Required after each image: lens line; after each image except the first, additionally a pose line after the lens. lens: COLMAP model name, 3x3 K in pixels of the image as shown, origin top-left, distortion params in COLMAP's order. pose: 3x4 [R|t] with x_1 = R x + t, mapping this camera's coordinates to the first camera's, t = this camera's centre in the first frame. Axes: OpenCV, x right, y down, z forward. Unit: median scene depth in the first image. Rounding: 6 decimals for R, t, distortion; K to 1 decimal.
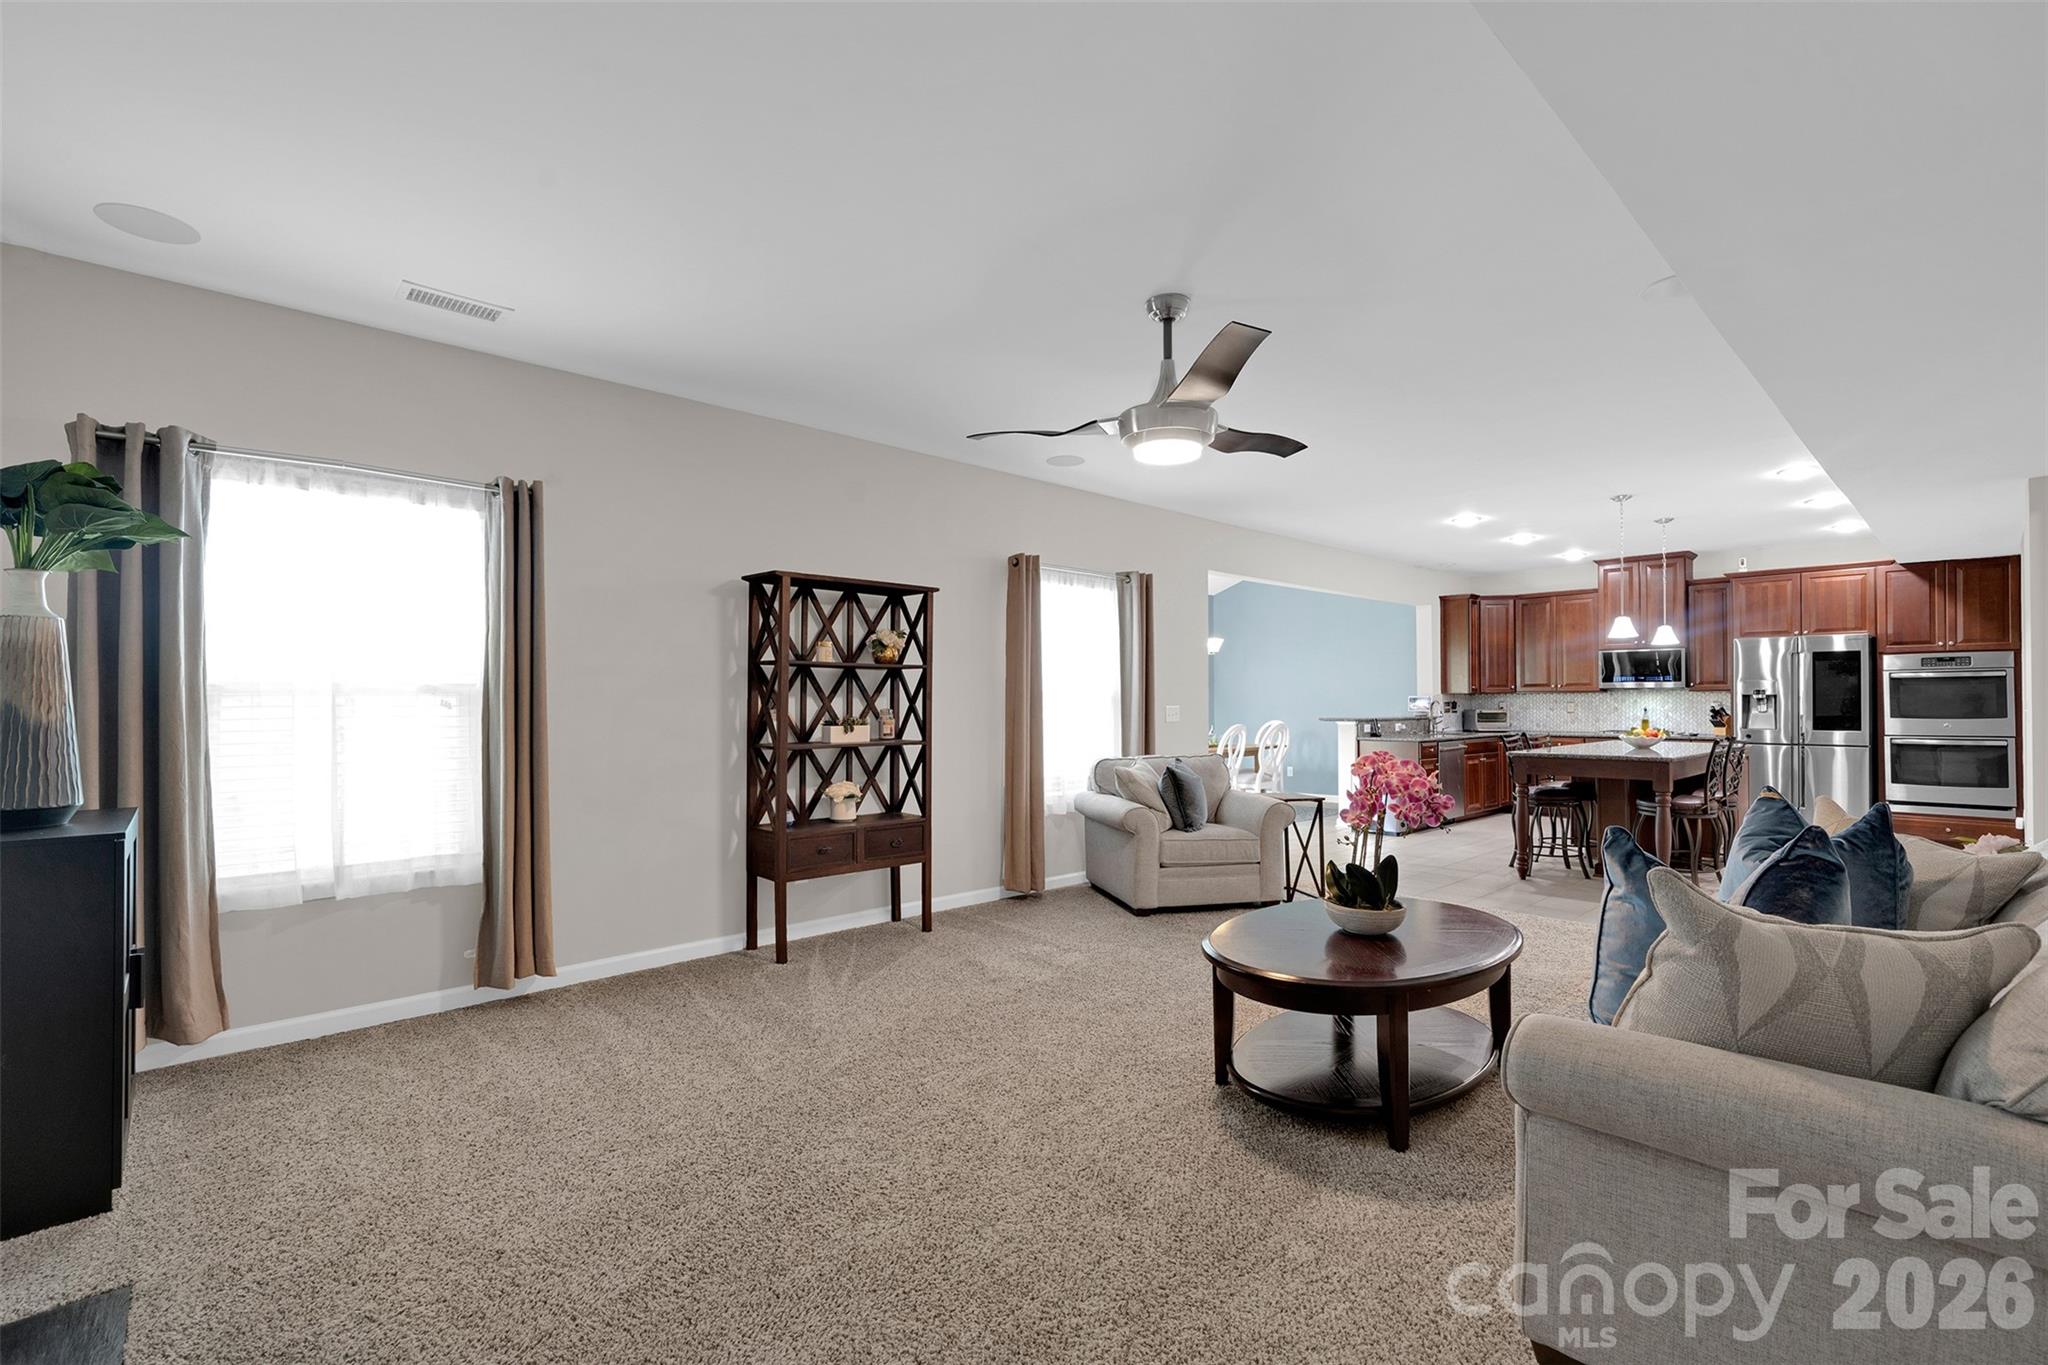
lens RADIAL K [[905.1, 0, 1019.1], [0, 905.1, 699.8], [0, 0, 1]] dist [-0.001084, -0.000384]
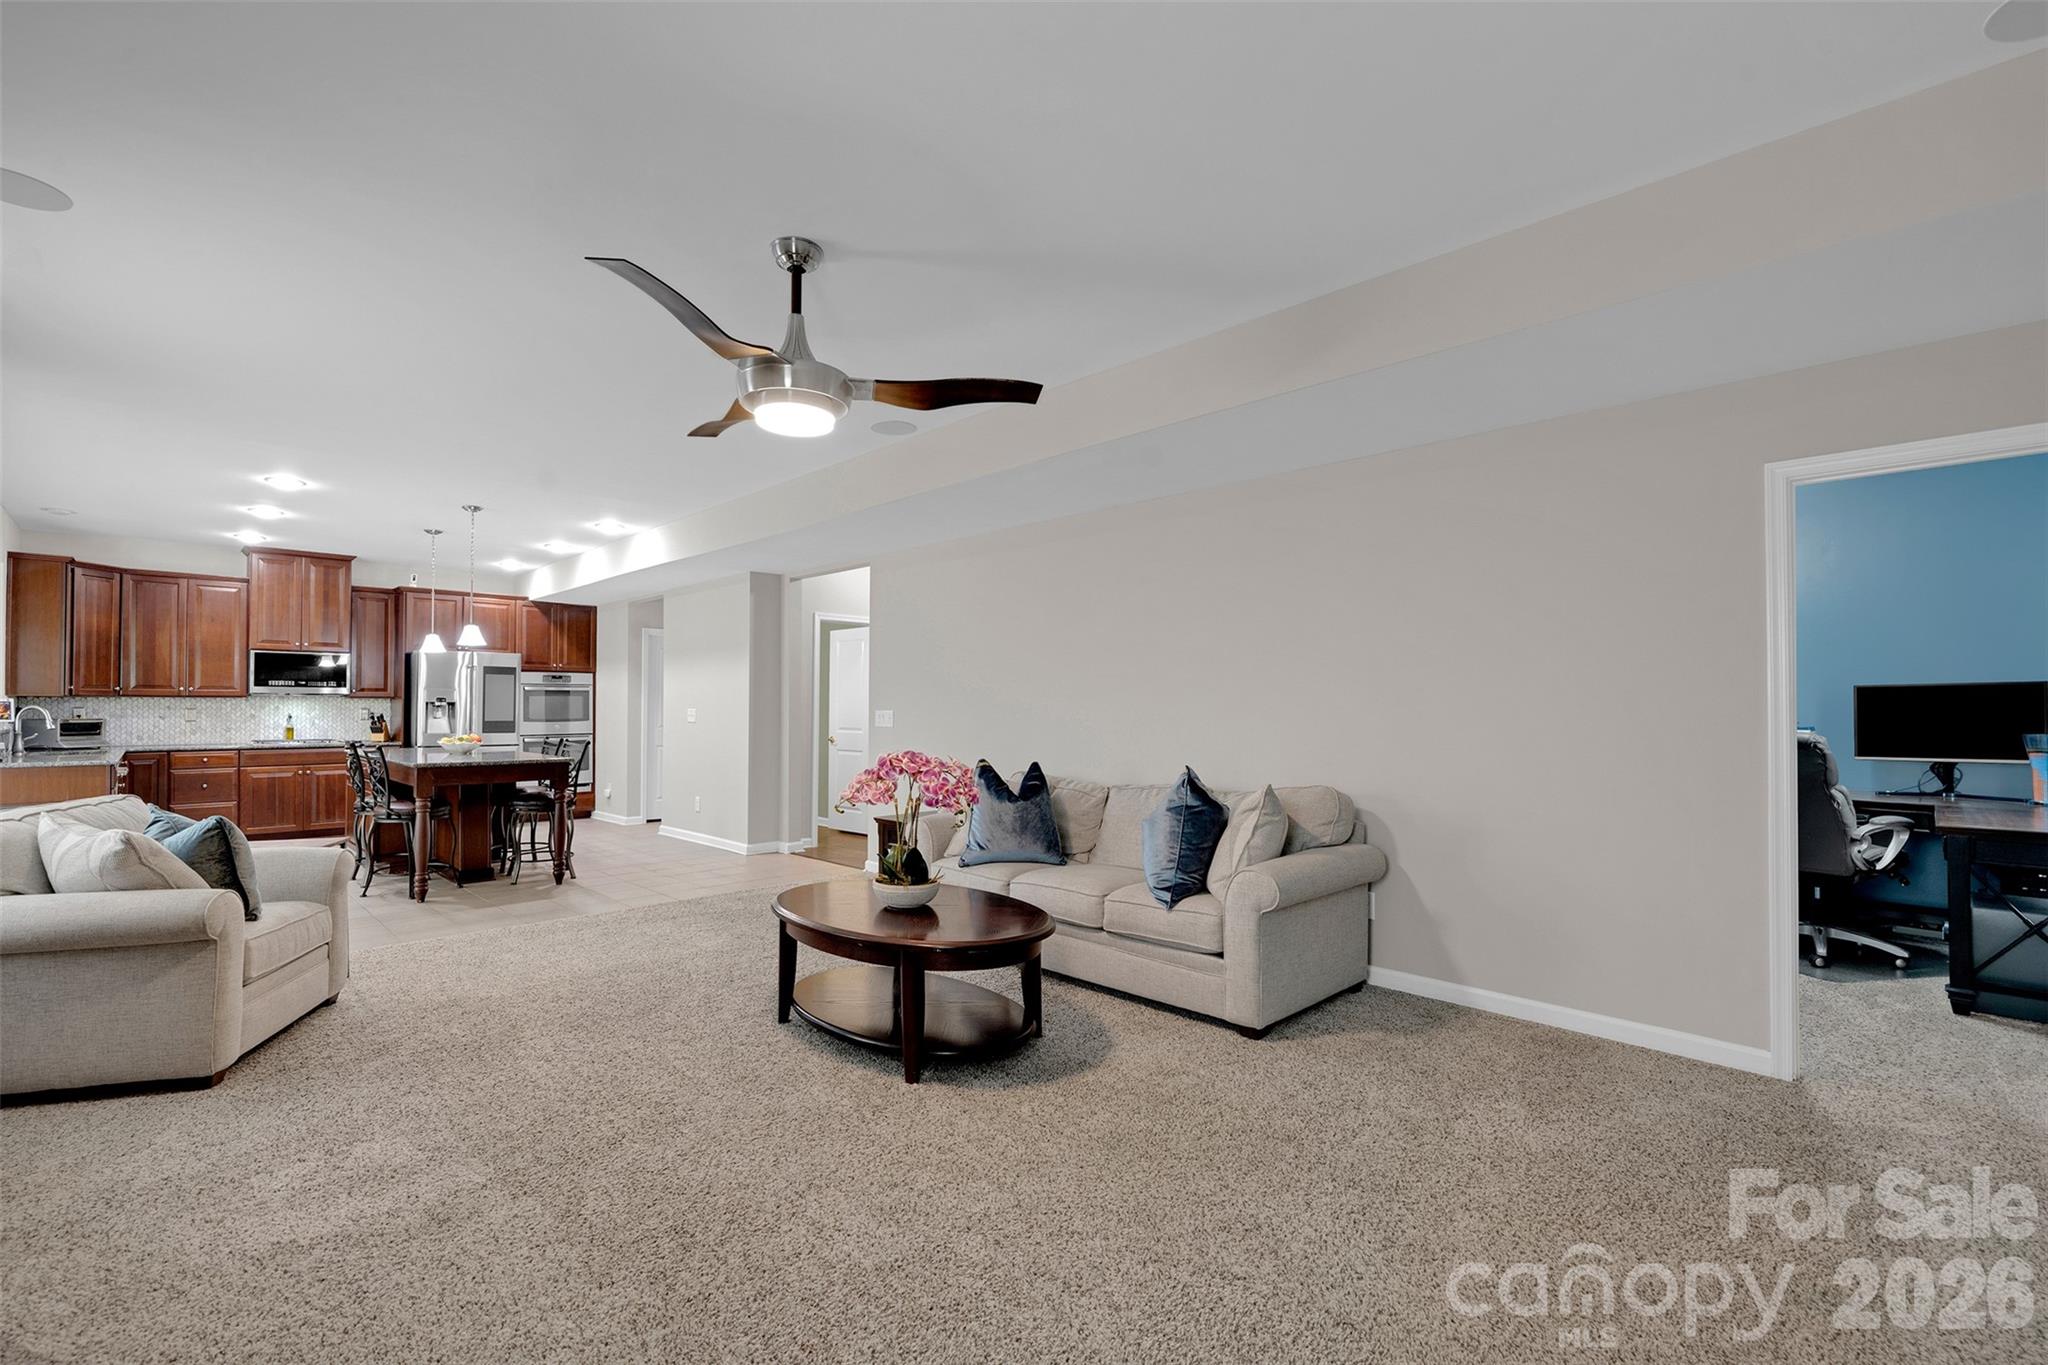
lens RADIAL K [[905.1, 0, 1019.1], [0, 905.1, 699.8], [0, 0, 1]] dist [-0.001084, -0.000384]
pose [[-0.044095, 0.013090, 0.998942, -0.533153], [-0.004522, 0.999901, -0.013302, 0.004760], [-0.999017, -0.005104, -0.044032, 0.618355]]
